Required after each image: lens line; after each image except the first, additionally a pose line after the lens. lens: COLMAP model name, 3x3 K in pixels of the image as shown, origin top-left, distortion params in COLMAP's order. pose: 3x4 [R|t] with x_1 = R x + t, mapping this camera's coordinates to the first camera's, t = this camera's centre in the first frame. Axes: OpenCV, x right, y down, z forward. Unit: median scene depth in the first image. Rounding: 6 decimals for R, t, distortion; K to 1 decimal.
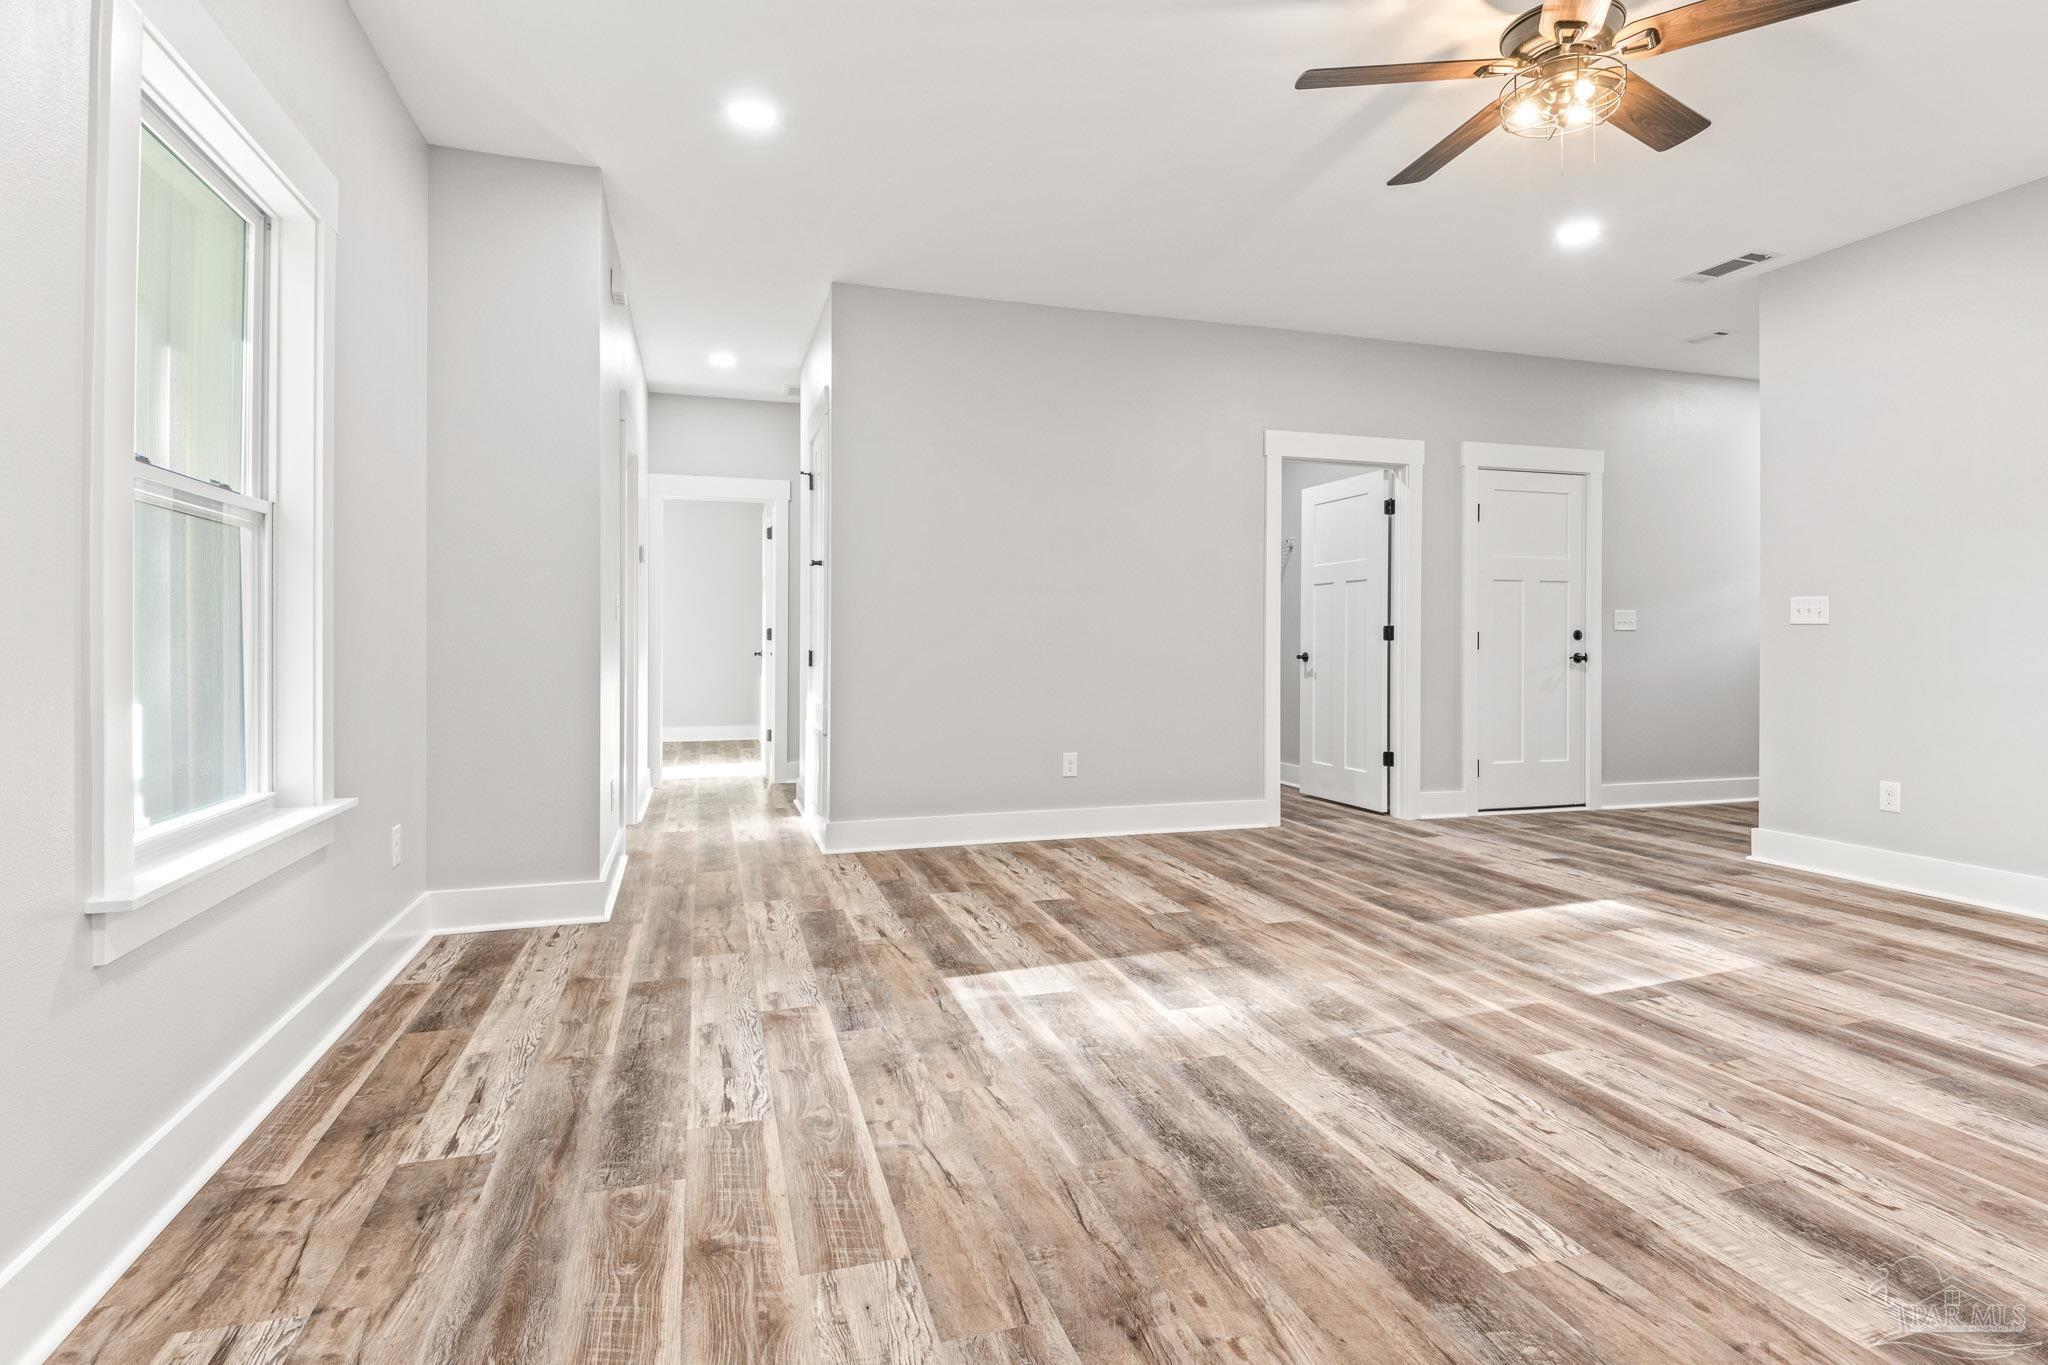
lens RADIAL K [[1012.7, 0, 1022.9], [0, 1012.7, 646.8], [0, 0, 1]] dist [0.002084, -0.015843]
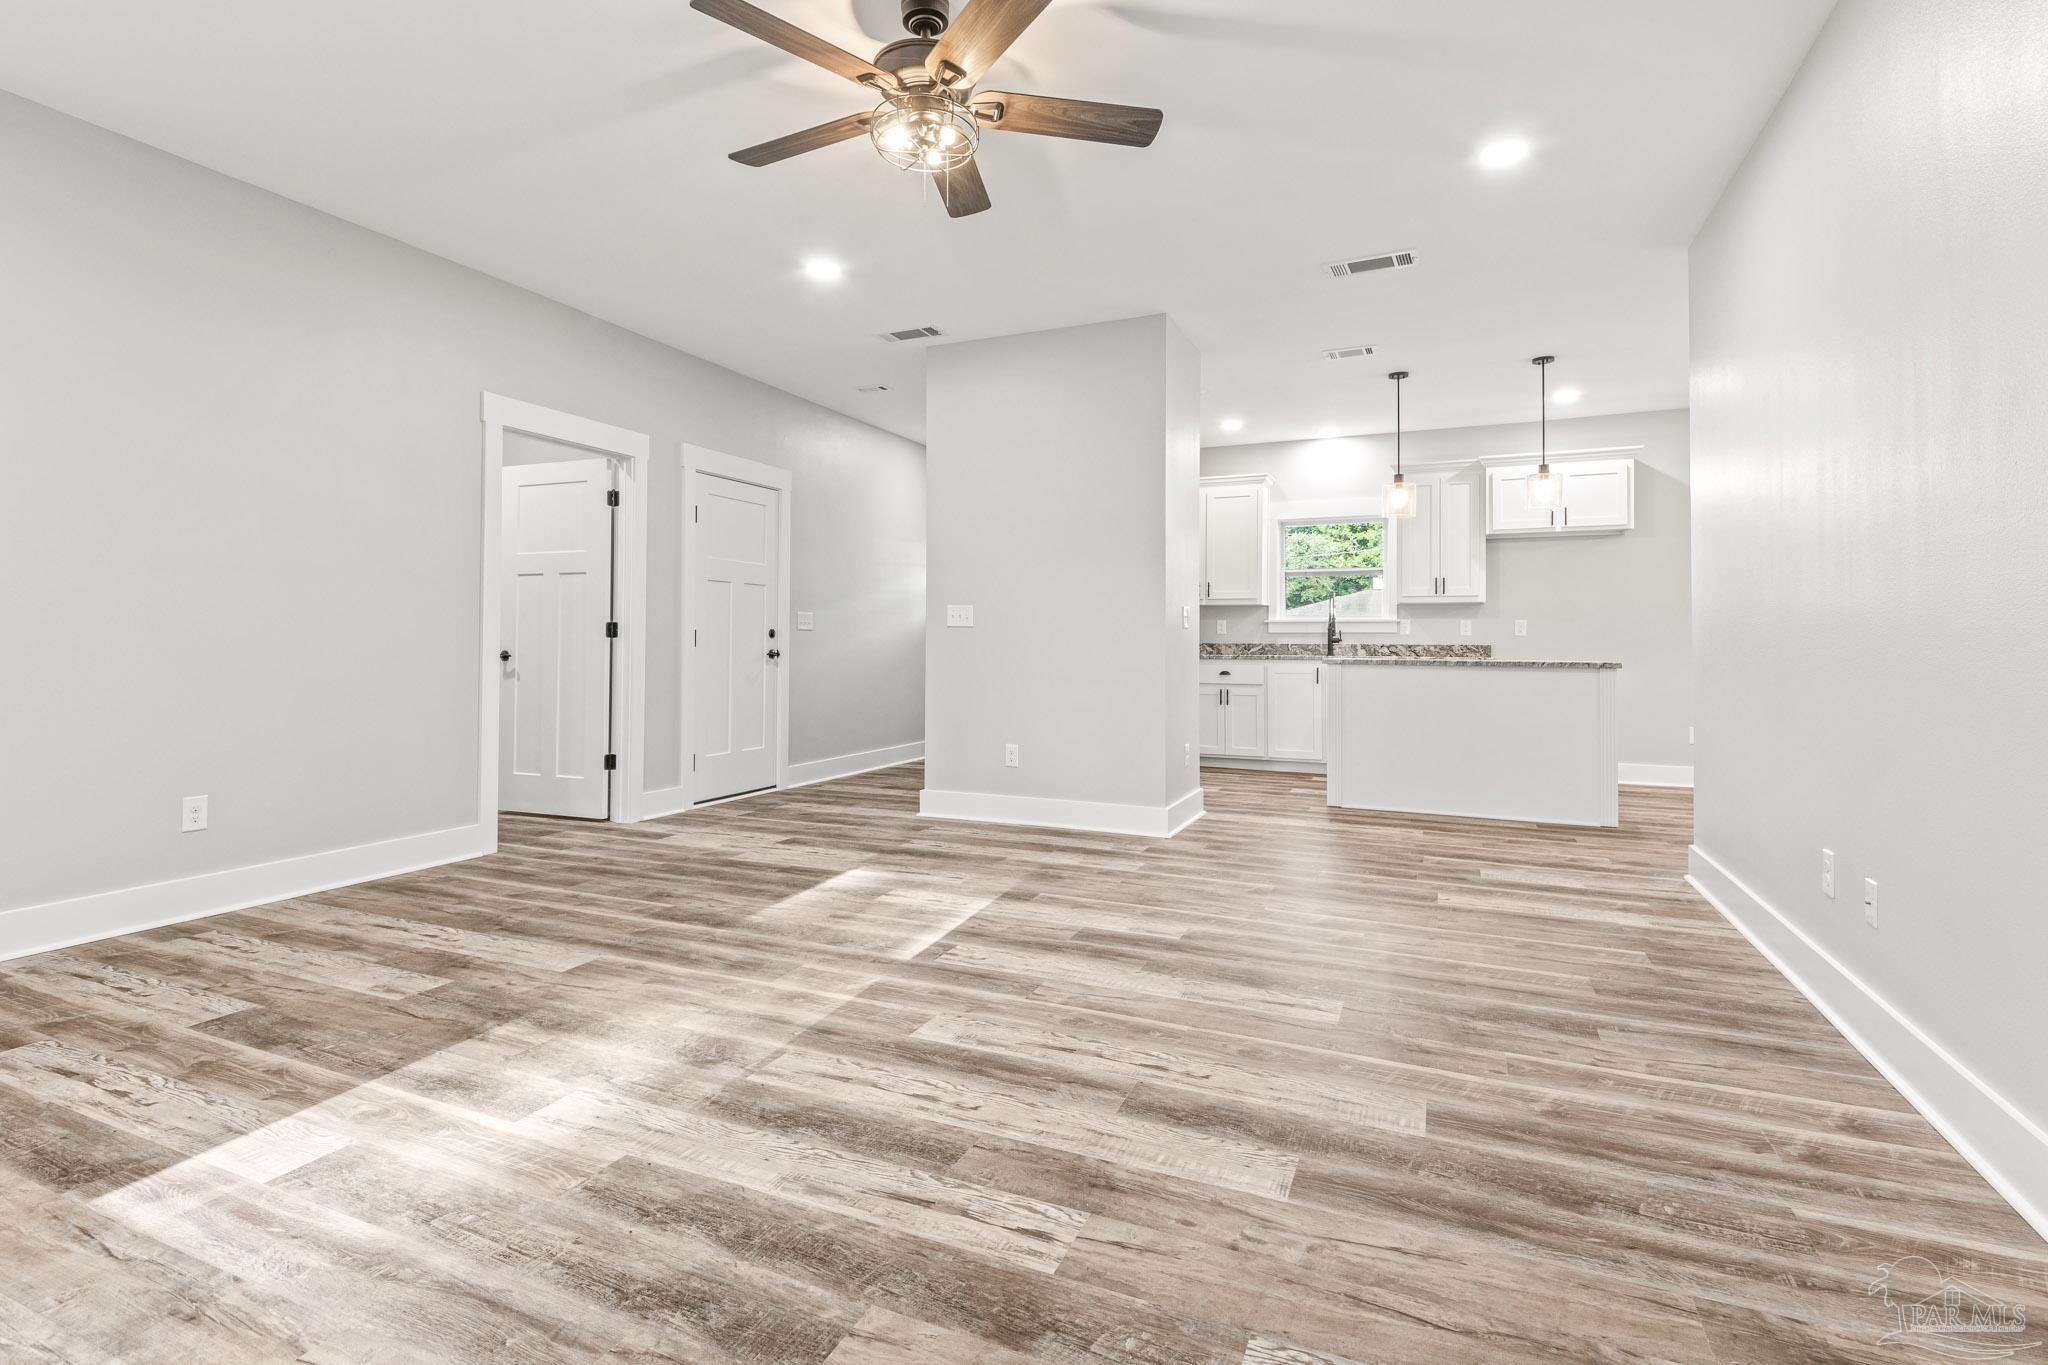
lens RADIAL K [[963.9, 0, 1008.9], [0, 963.9, 639.8], [0, 0, 1]] dist [0.036821, -0.026498]
pose [[0.662161, -0.001583, 0.749360, -0.165574], [0.003922, 0.999991, -0.001353, -0.005956], [-0.749352, 0.003835, 0.662161, 0.229235]]
